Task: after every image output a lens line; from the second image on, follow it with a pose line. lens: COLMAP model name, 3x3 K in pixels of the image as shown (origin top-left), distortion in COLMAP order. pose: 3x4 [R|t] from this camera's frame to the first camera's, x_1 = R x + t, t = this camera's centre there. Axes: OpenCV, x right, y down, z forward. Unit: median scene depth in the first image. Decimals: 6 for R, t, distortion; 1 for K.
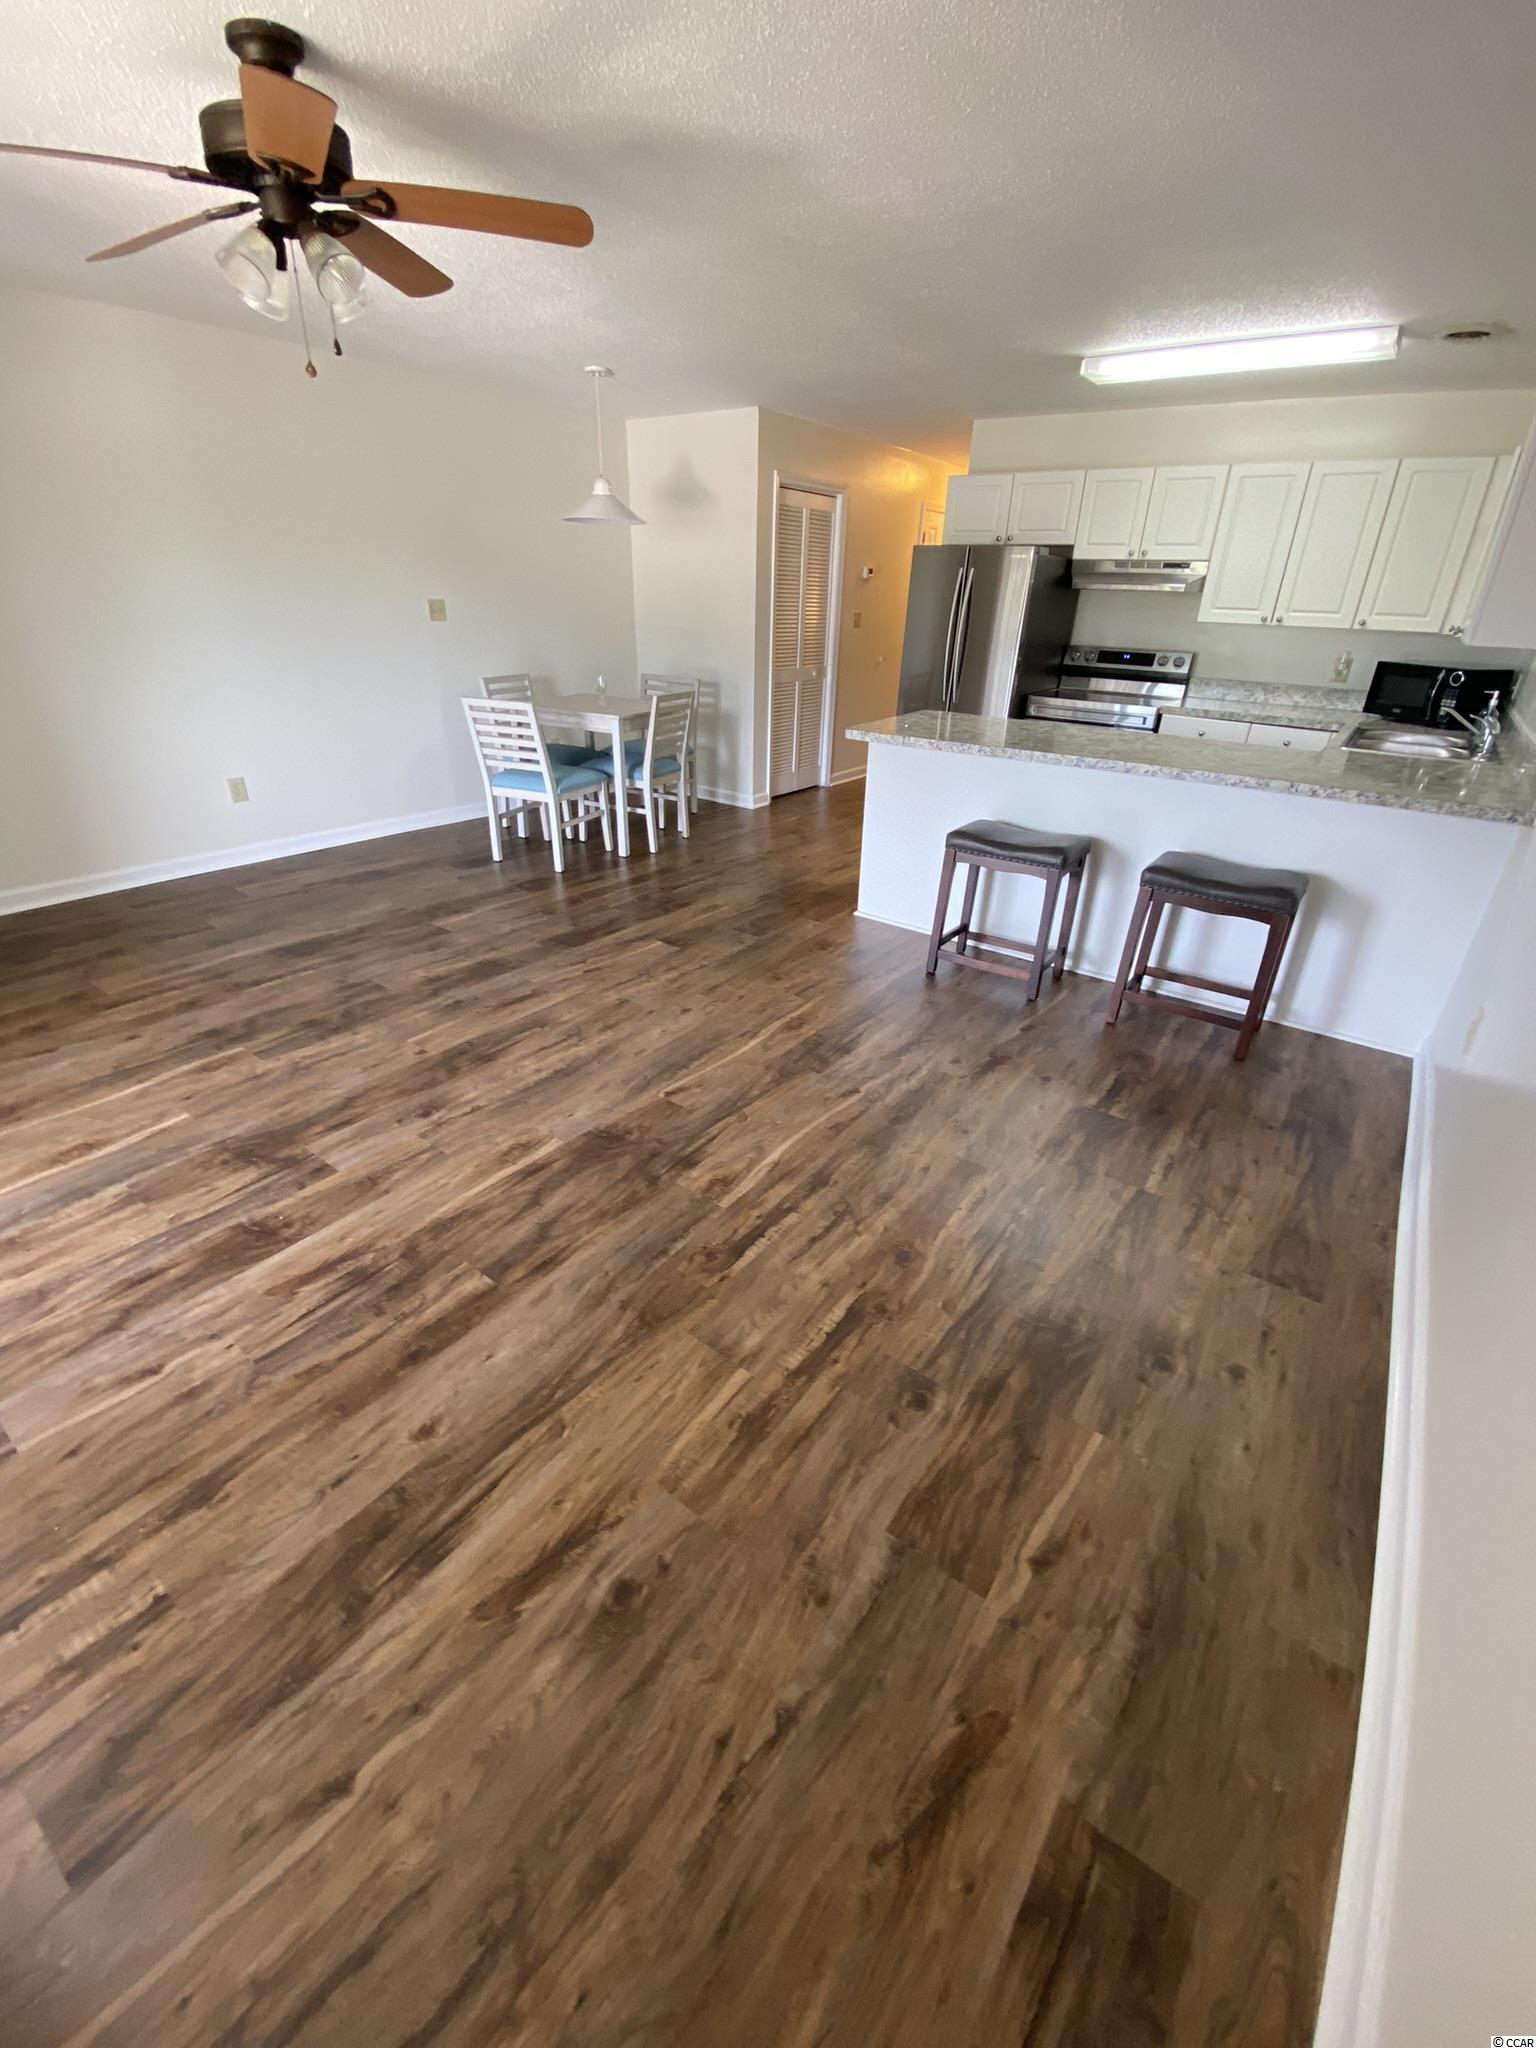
lens RADIAL K [[831.3, 0, 768.0], [0, 831.3, 1024.0], [0, 0, 1]] dist [0.000125, -0.012492]
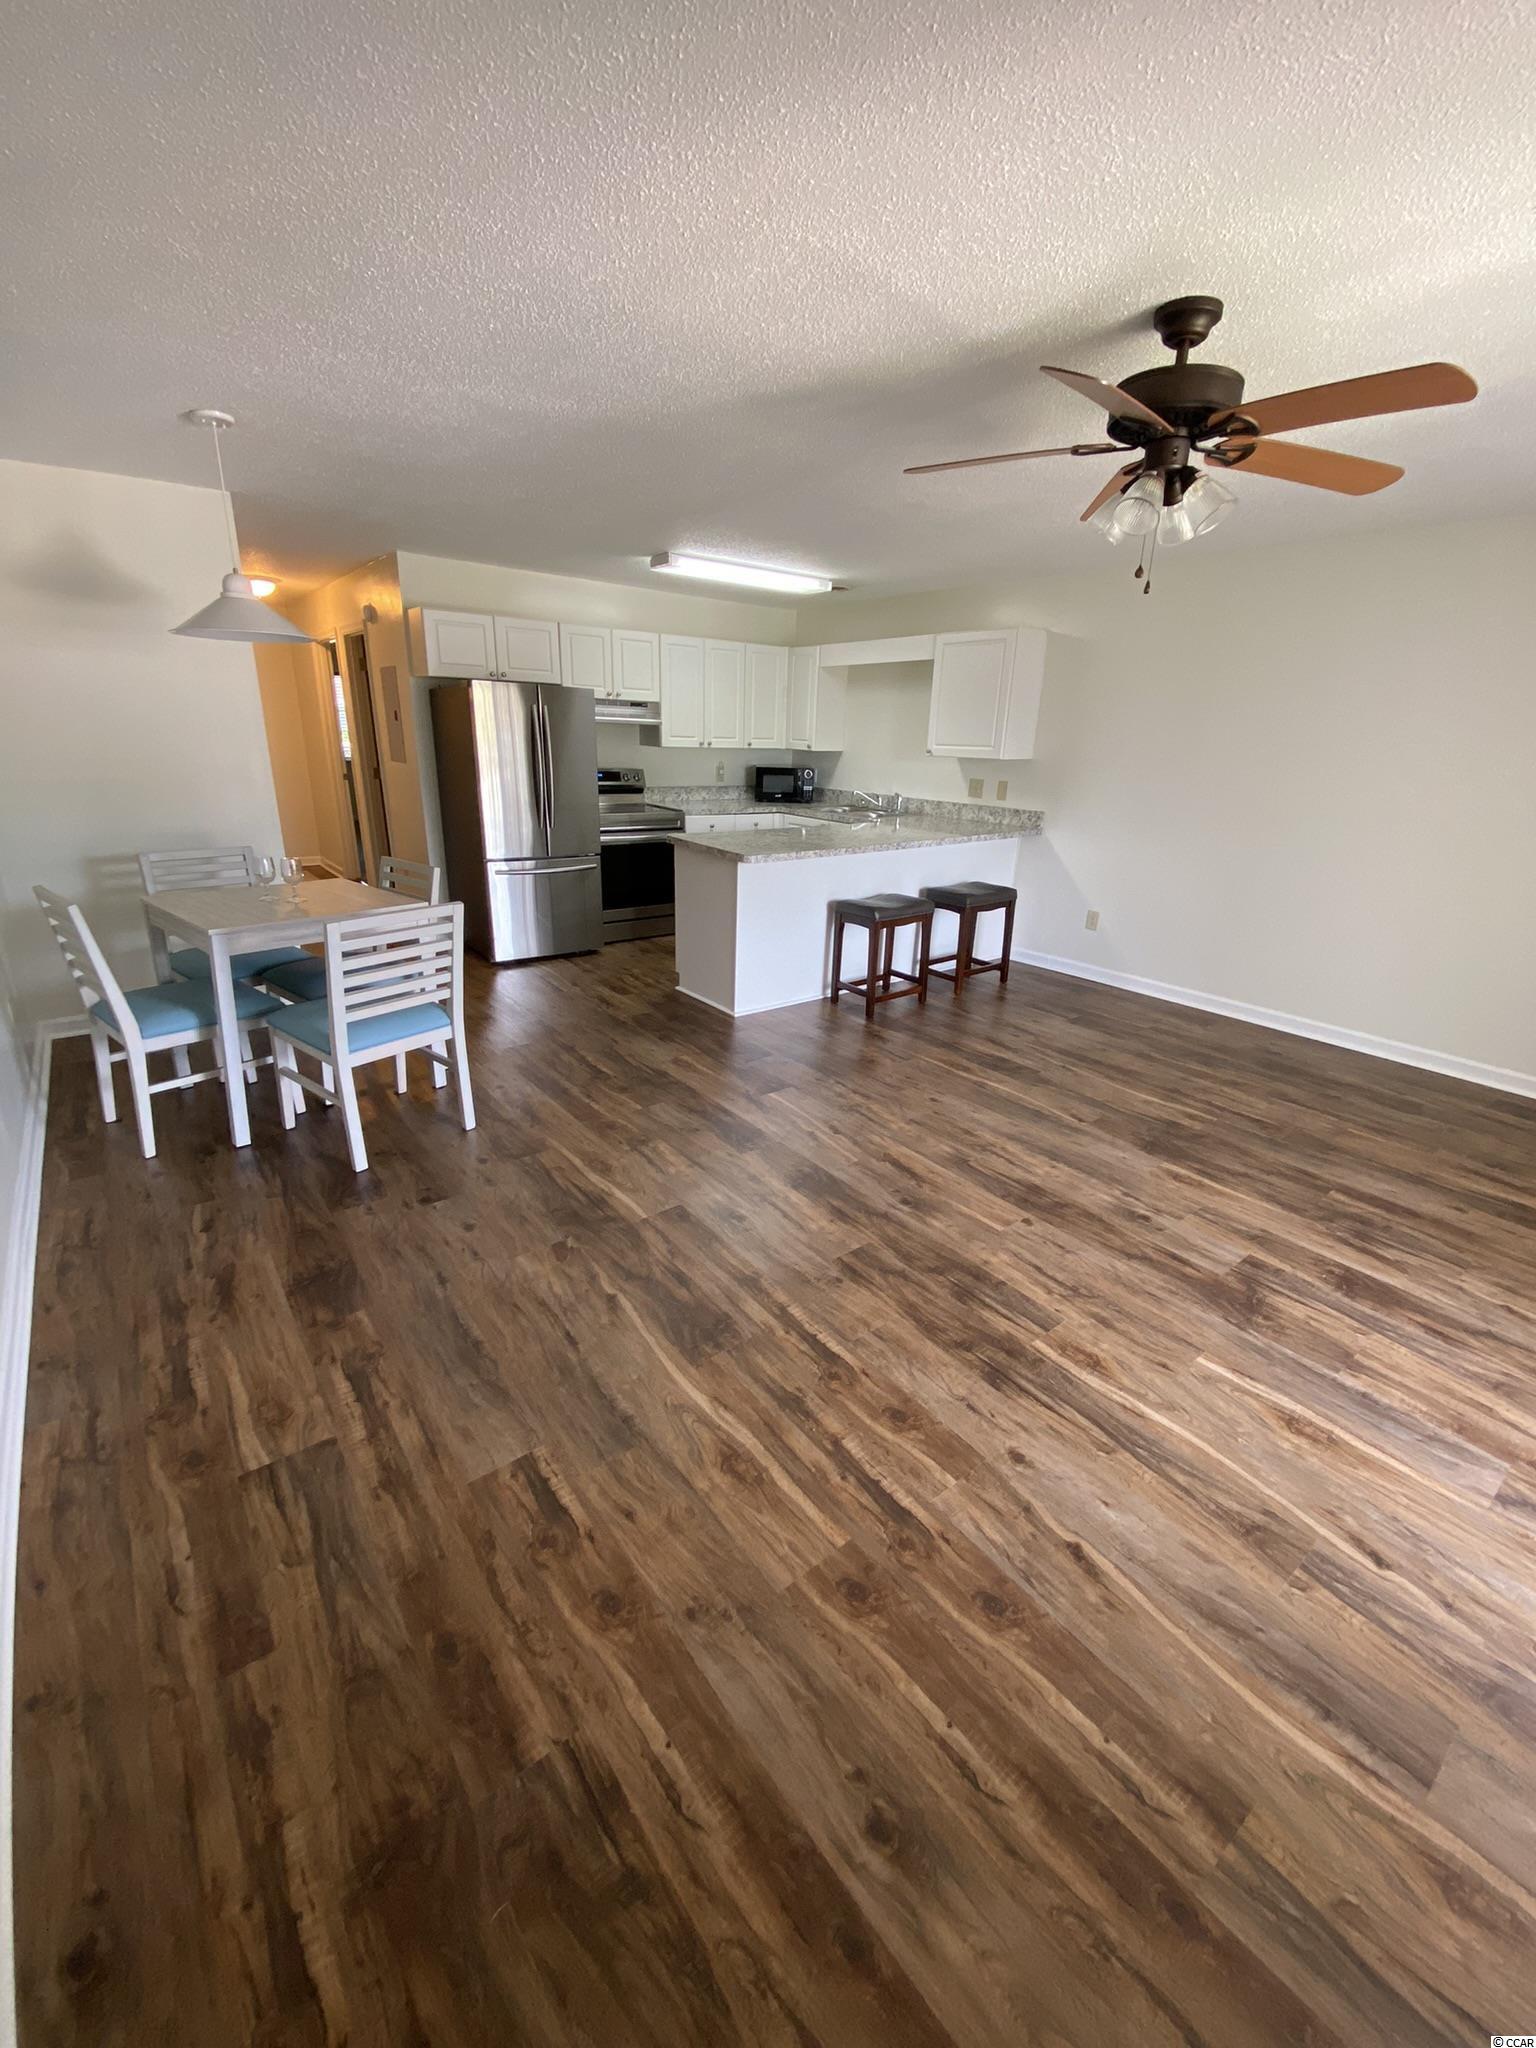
lens RADIAL K [[831.3, 0, 768.0], [0, 831.3, 1024.0], [0, 0, 1]] dist [0.000125, -0.012492]
pose [[0.277029, -0.344572, 0.896953, -1.519428], [0.420863, 0.882694, 0.209108, -0.586511], [-0.863788, 0.319566, 0.389549, 0.959586]]
